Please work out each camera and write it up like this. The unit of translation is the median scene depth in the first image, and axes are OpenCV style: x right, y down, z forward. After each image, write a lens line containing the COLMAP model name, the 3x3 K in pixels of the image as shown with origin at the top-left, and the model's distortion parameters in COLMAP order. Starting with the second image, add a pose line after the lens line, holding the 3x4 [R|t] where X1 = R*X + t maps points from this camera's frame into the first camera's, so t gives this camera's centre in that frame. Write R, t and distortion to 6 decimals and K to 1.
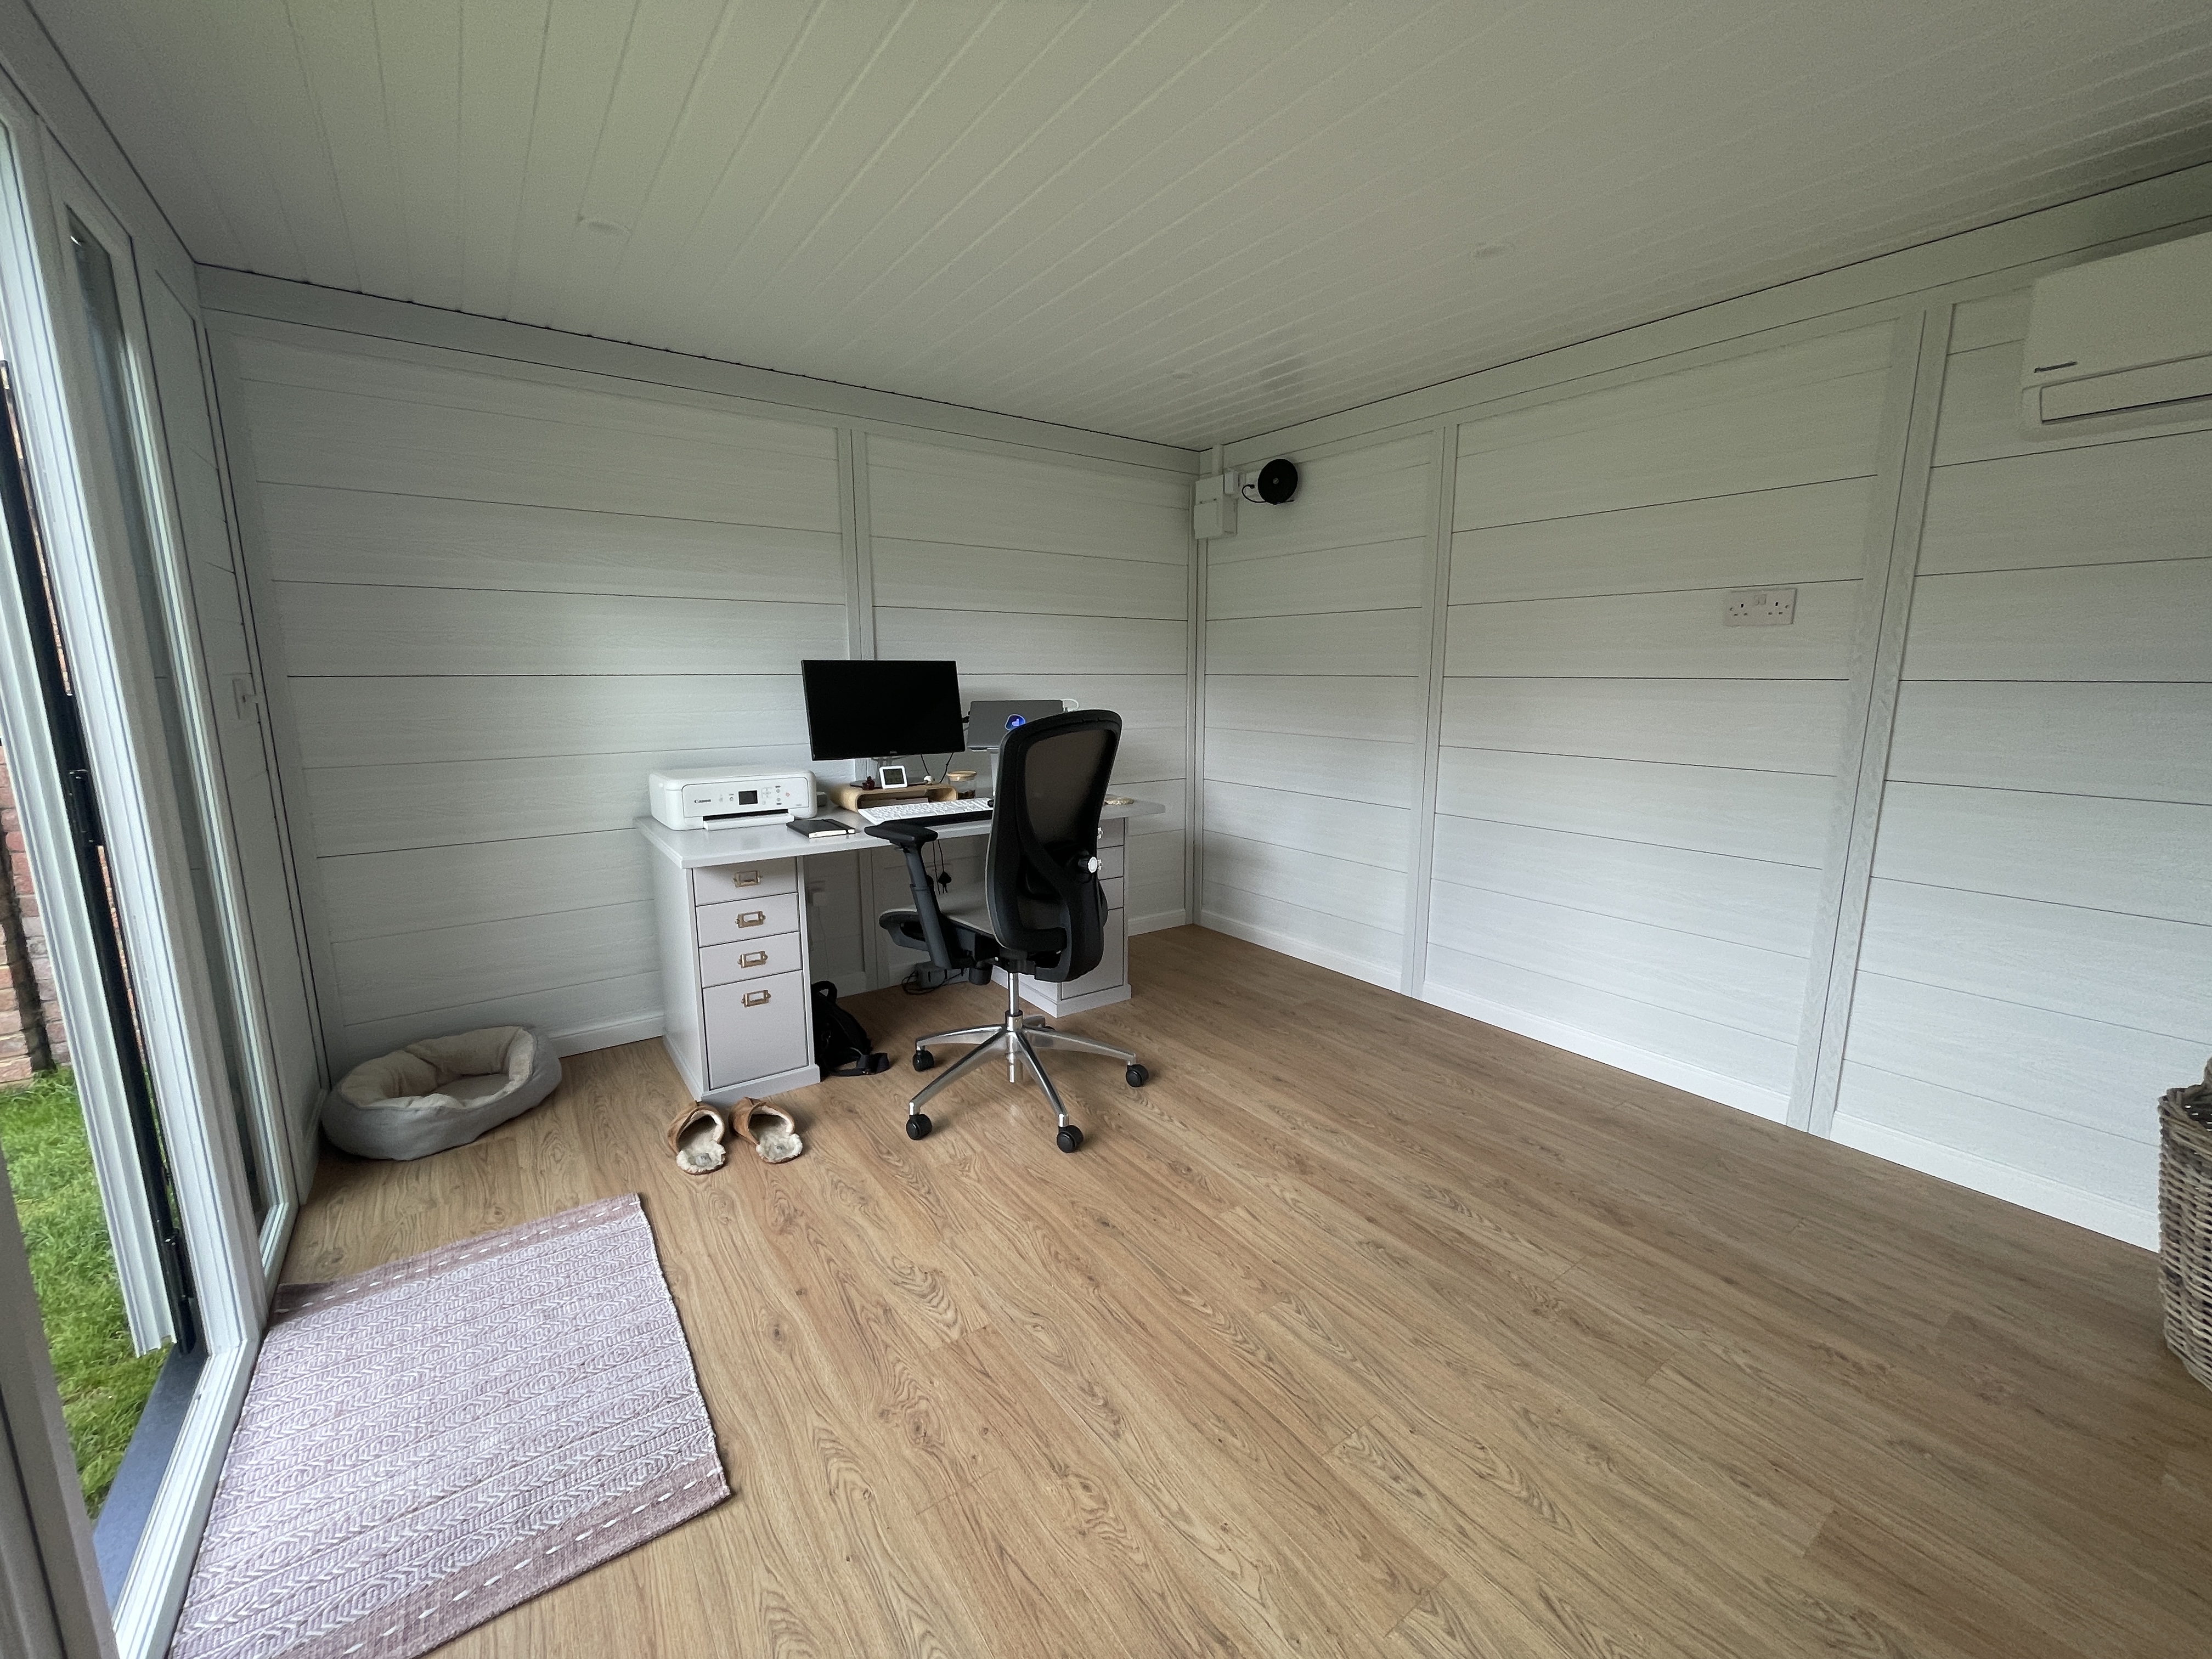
lens RADIAL K [[894.0, 0, 1106.0], [0, 894.0, 829.5], [0, 0, 1]] dist [0.000937, -0.002636]
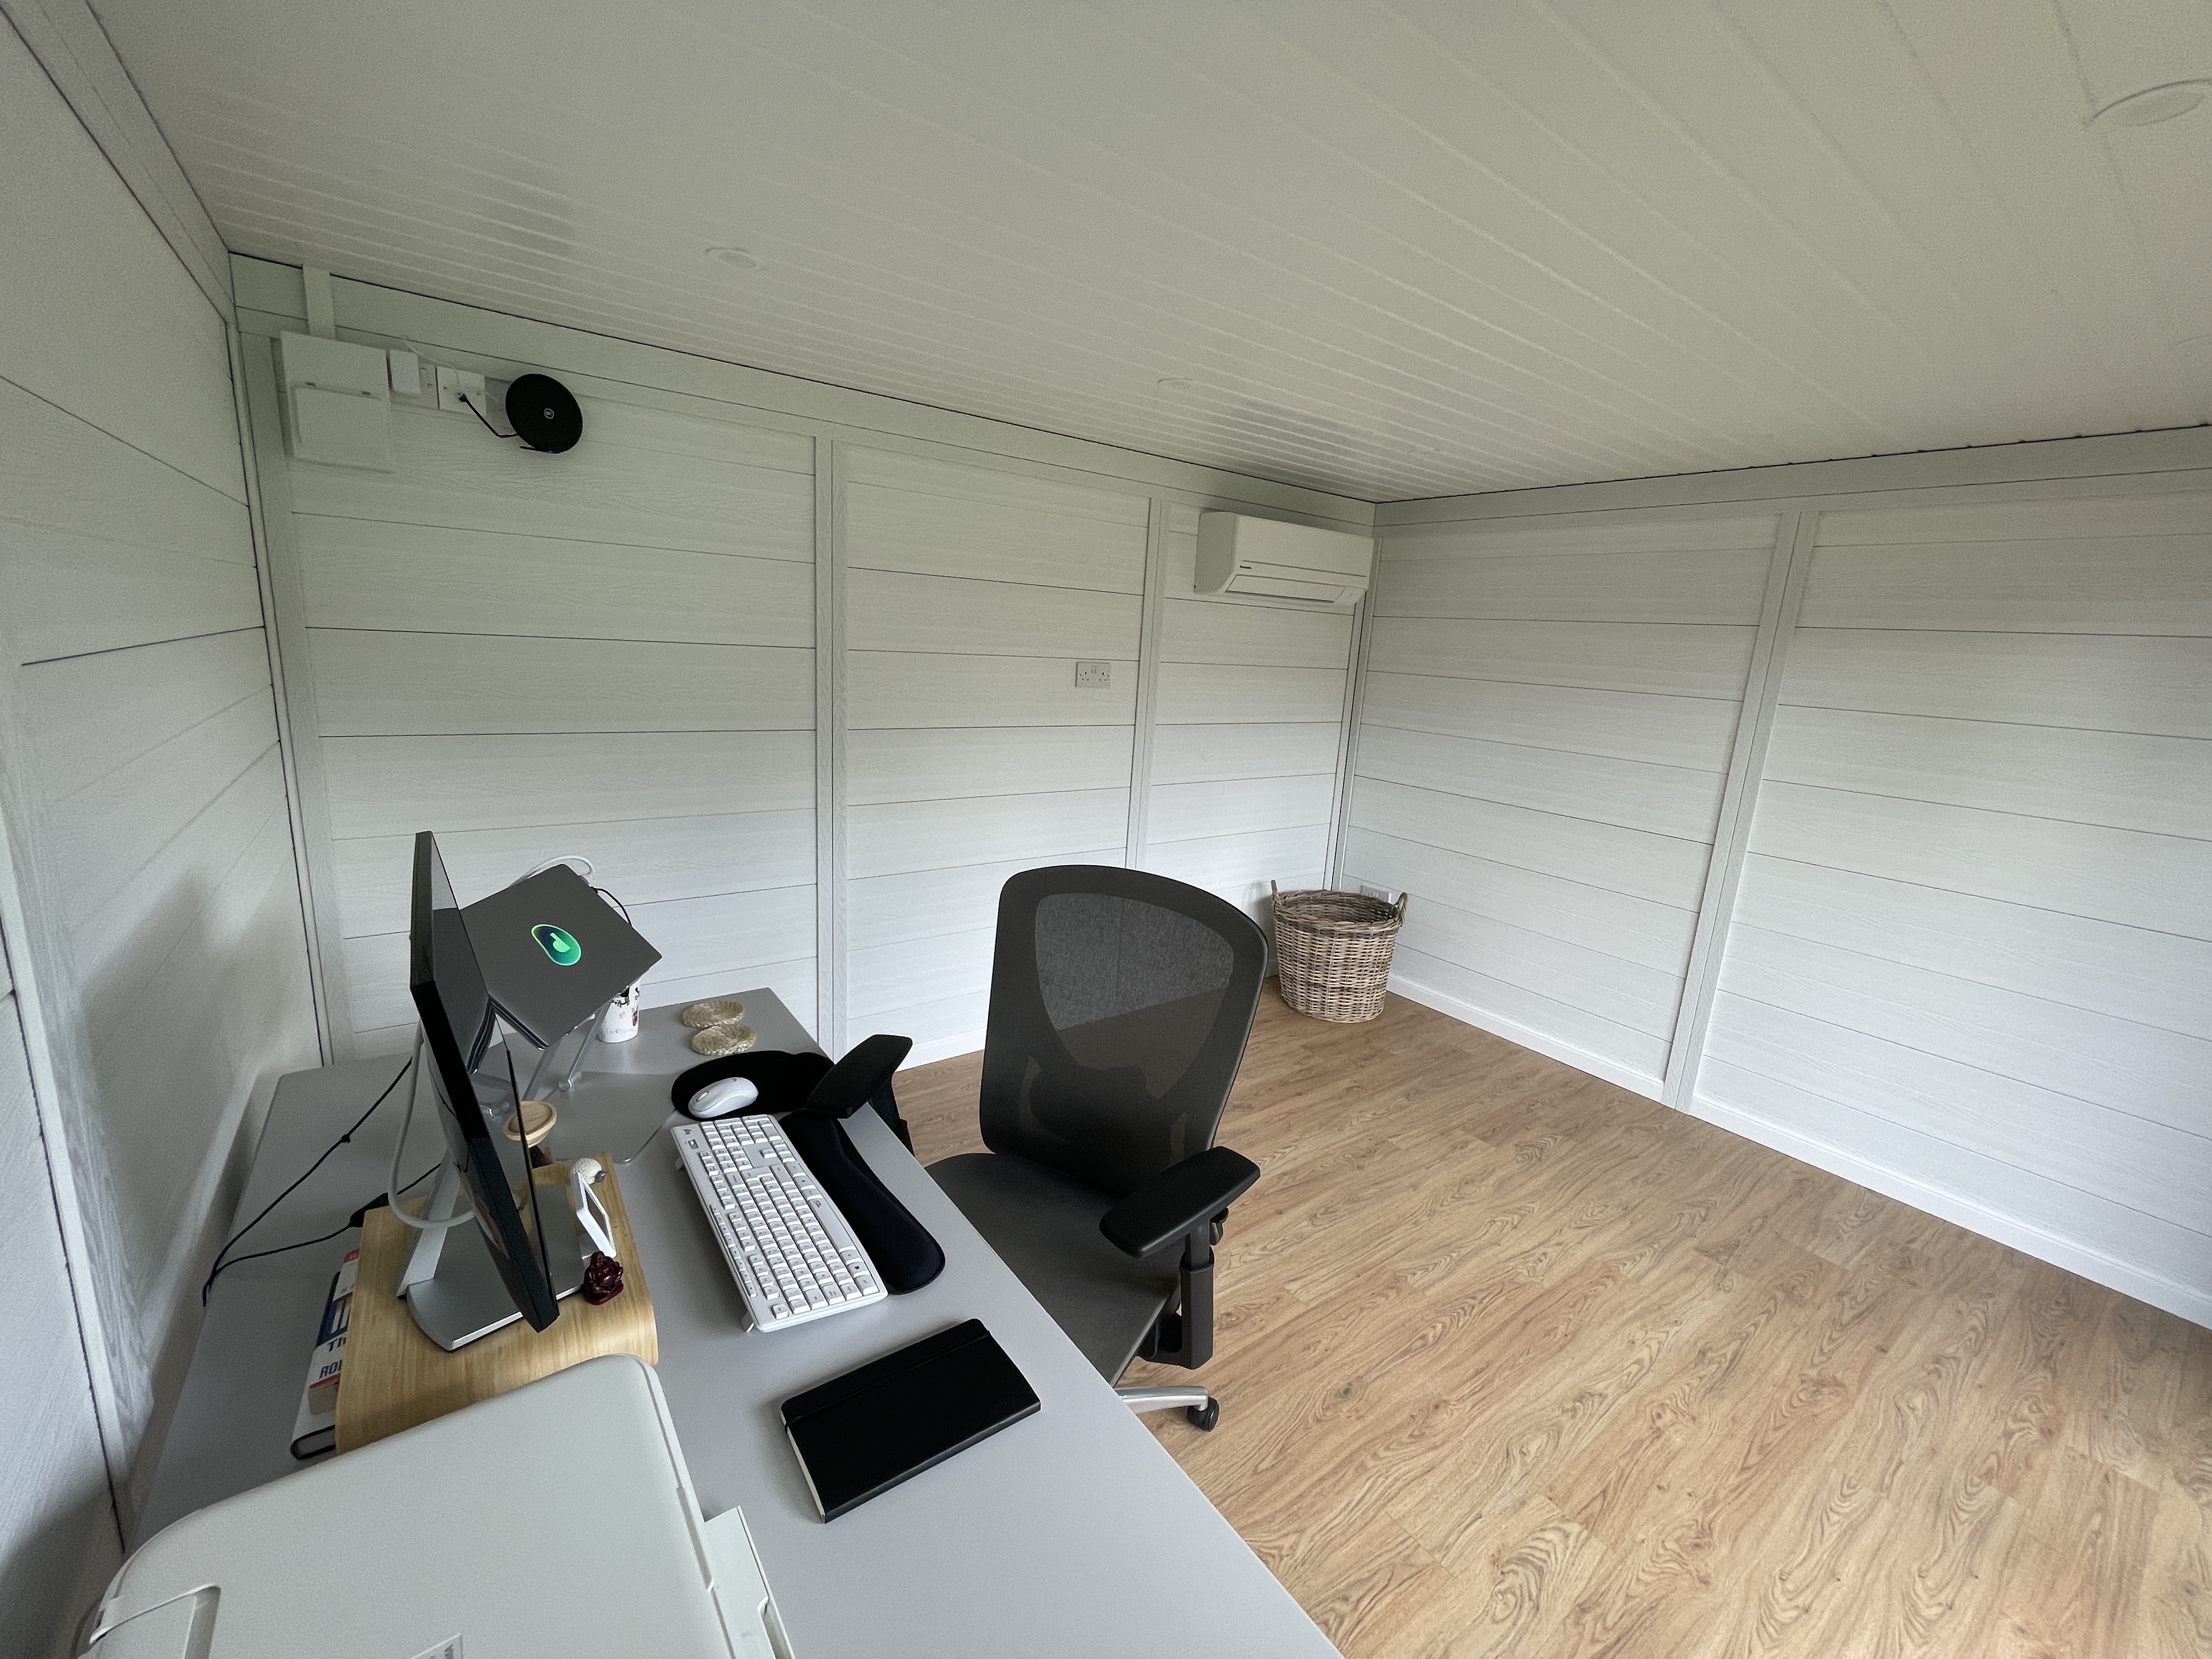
lens RADIAL K [[894.0, 0, 1106.0], [0, 894.0, 829.5], [0, 0, 1]] dist [0.000937, -0.002636]
pose [[-0.014105, -0.210262, 0.977543, -0.938908], [0.122237, 0.969945, 0.210391, -0.426406], [-0.992401, 0.122459, 0.012021, 1.388460]]
